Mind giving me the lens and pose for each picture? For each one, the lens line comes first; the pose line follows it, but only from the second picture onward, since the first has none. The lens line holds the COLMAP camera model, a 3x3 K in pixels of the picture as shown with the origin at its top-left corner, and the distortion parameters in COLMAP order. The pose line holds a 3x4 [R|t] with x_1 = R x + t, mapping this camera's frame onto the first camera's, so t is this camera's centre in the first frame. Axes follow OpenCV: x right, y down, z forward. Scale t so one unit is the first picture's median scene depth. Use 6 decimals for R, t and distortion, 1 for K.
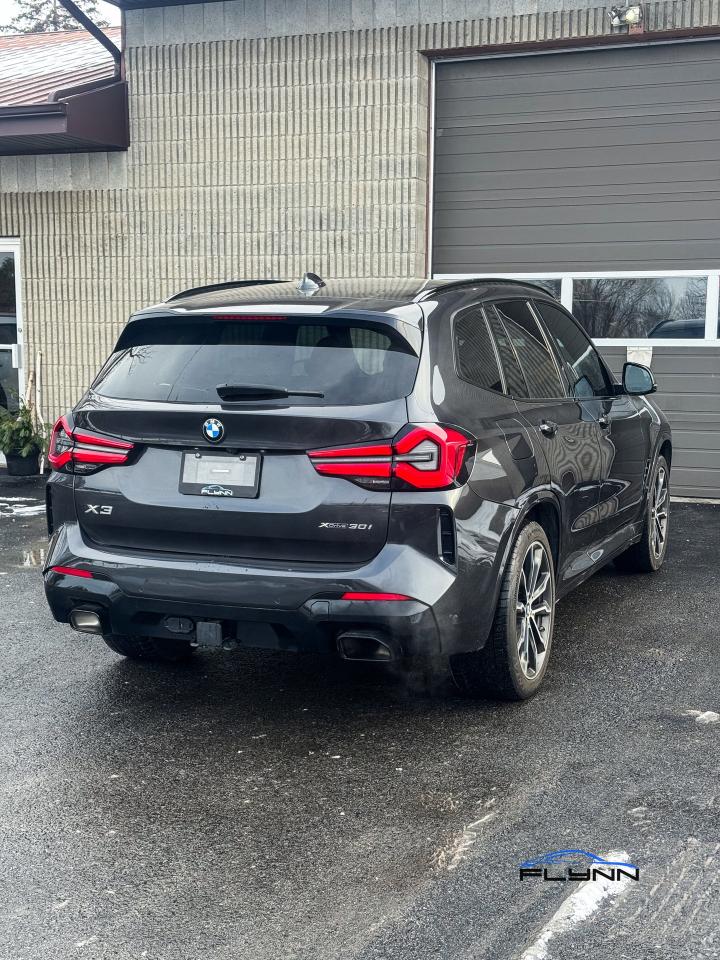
lens RADIAL K [[1333.9, 0, 376.3], [0, 1333.9, 485.7], [0, 0, 1]] dist [0.109576, 0.000000]
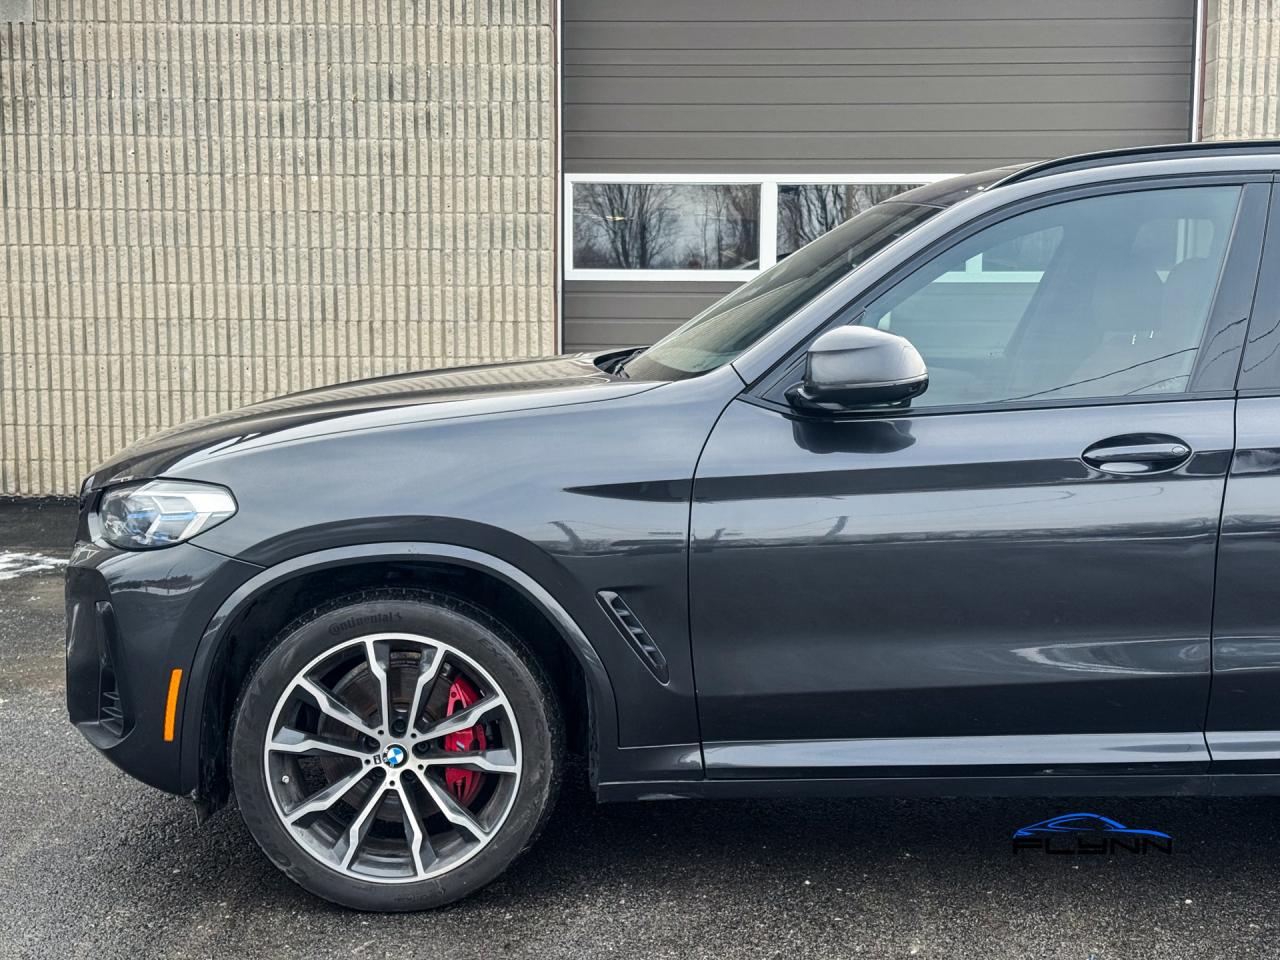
lens RADIAL K [[1778.5, 0, 641.1], [0, 1778.5, 483.0], [0, 0, 1]] dist [0.109576, 0.000000]
pose [[0.935365, -0.043904, 0.350949, -0.244048], [0.042498, 0.999028, 0.011711, -0.014163], [-0.351122, 0.003961, 0.936321, 0.164380]]
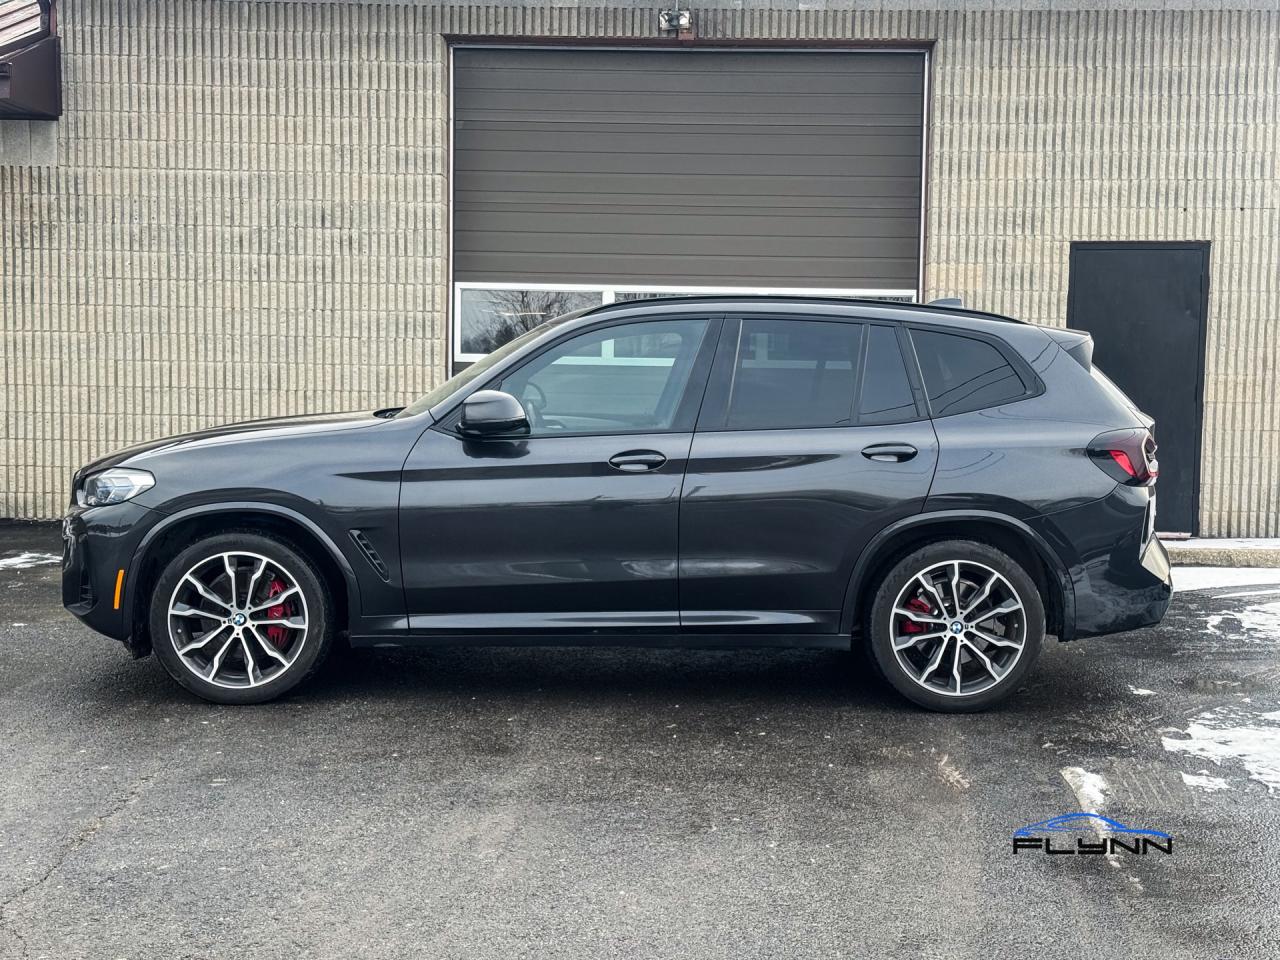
lens RADIAL K [[1778.5, 0, 660.6], [0, 1778.5, 474.6], [0, 0, 1]] dist [0.109576, 0.000000]
pose [[0.934953, -0.015552, 0.354429, -0.254603], [0.030778, 0.998828, -0.037363, 0.017043], [-0.353433, 0.045841, 0.934336, -0.143014]]
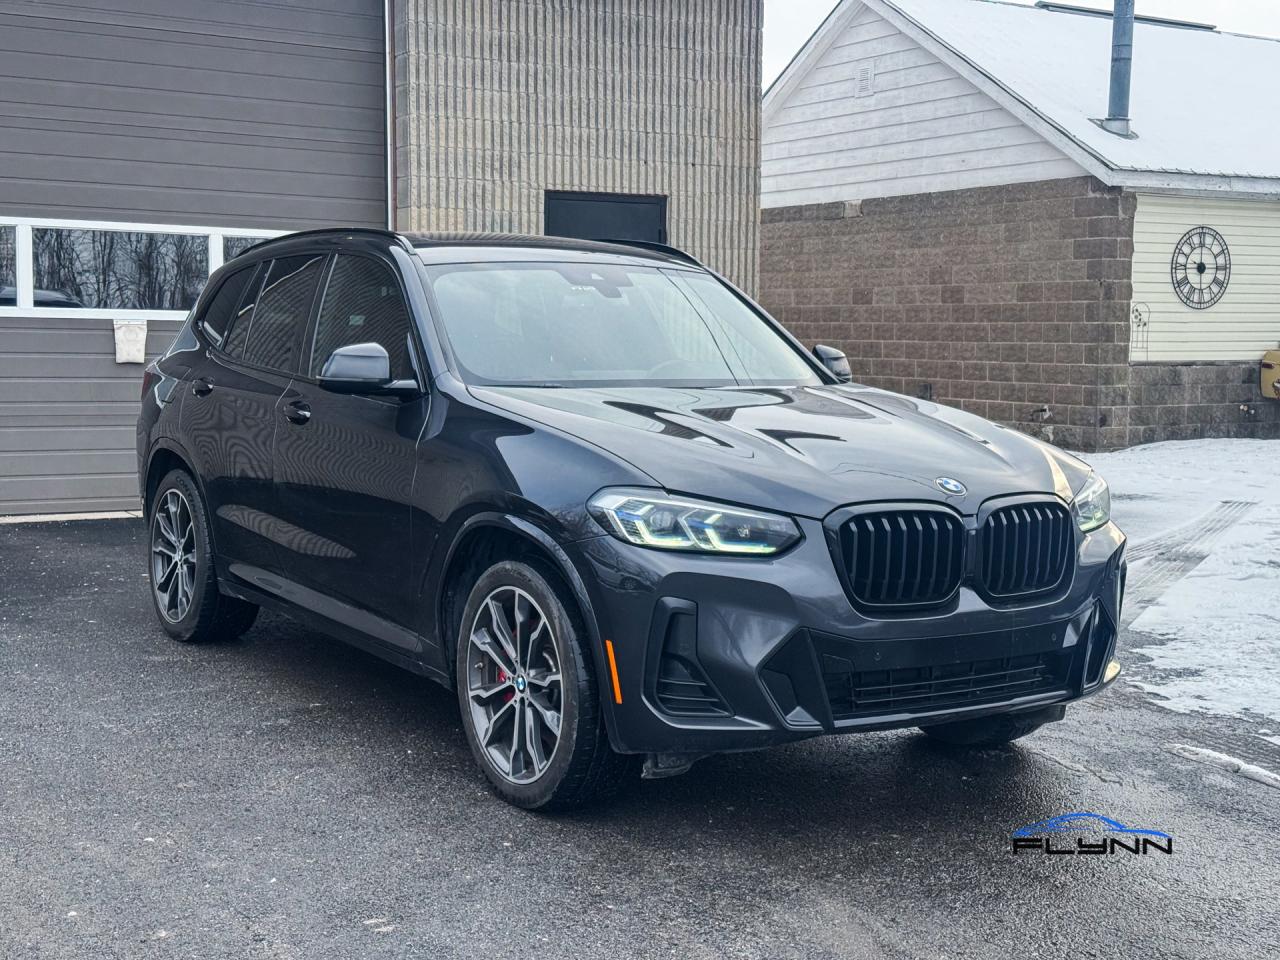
lens RADIAL K [[1778.5, 0, 653.6], [0, 1778.5, 456.0], [0, 0, 1]] dist [0.109576, 0.000000]
pose [[0.606581, -0.053933, 0.793190, -0.432791], [0.081876, 0.996629, 0.005153, -0.006113], [-0.790794, 0.061818, 0.608952, 0.132816]]
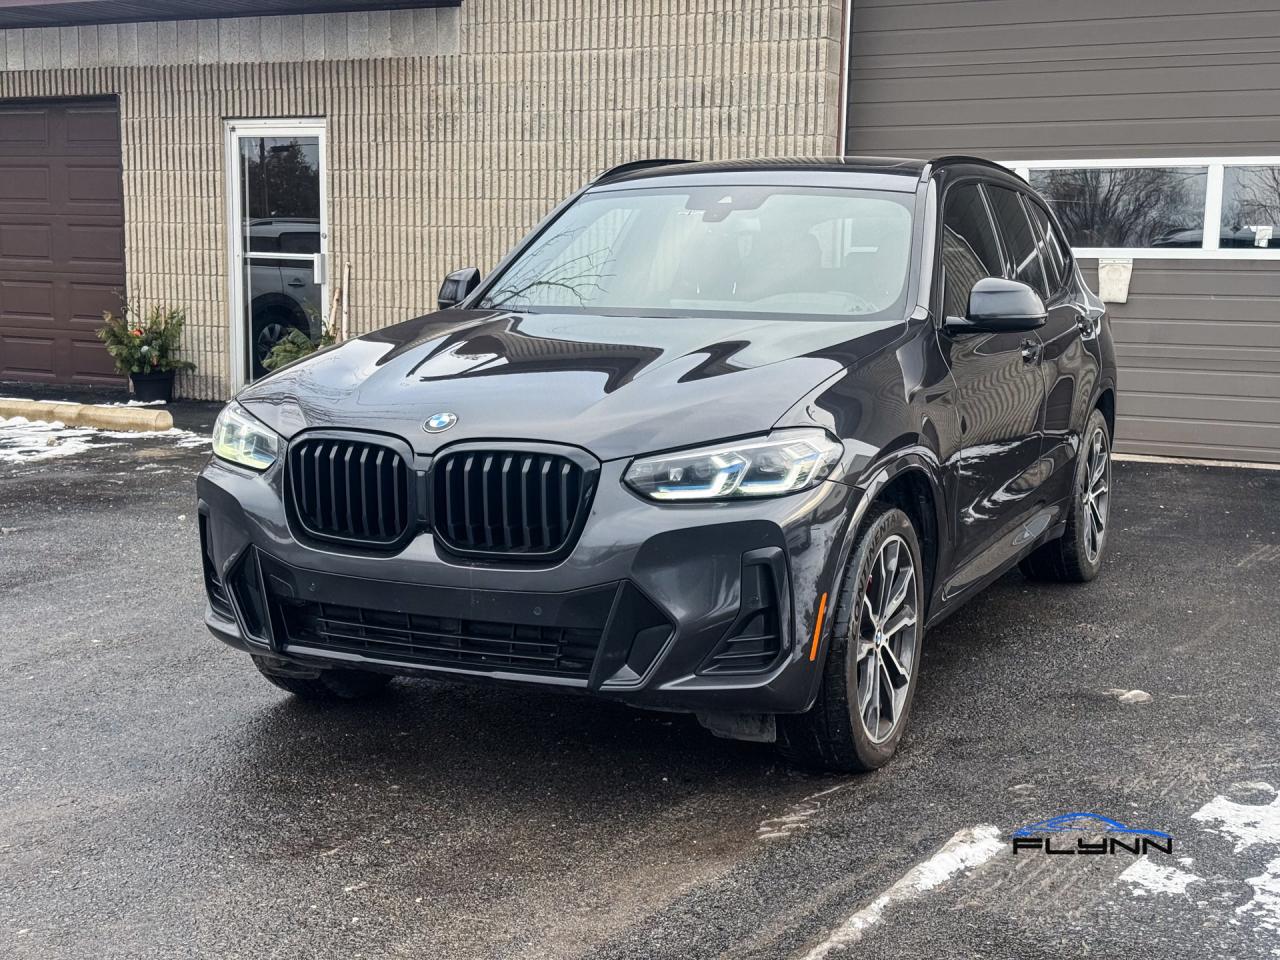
lens RADIAL K [[1778.5, 0, 649.0], [0, 1778.5, 495.5], [0, 0, 1]] dist [0.109576, 0.000000]
pose [[0.996248, 0.020247, -0.084143, 0.019944], [-0.018778, 0.999658, 0.018221, 0.016756], [0.084483, -0.016573, 0.996287, -0.040265]]
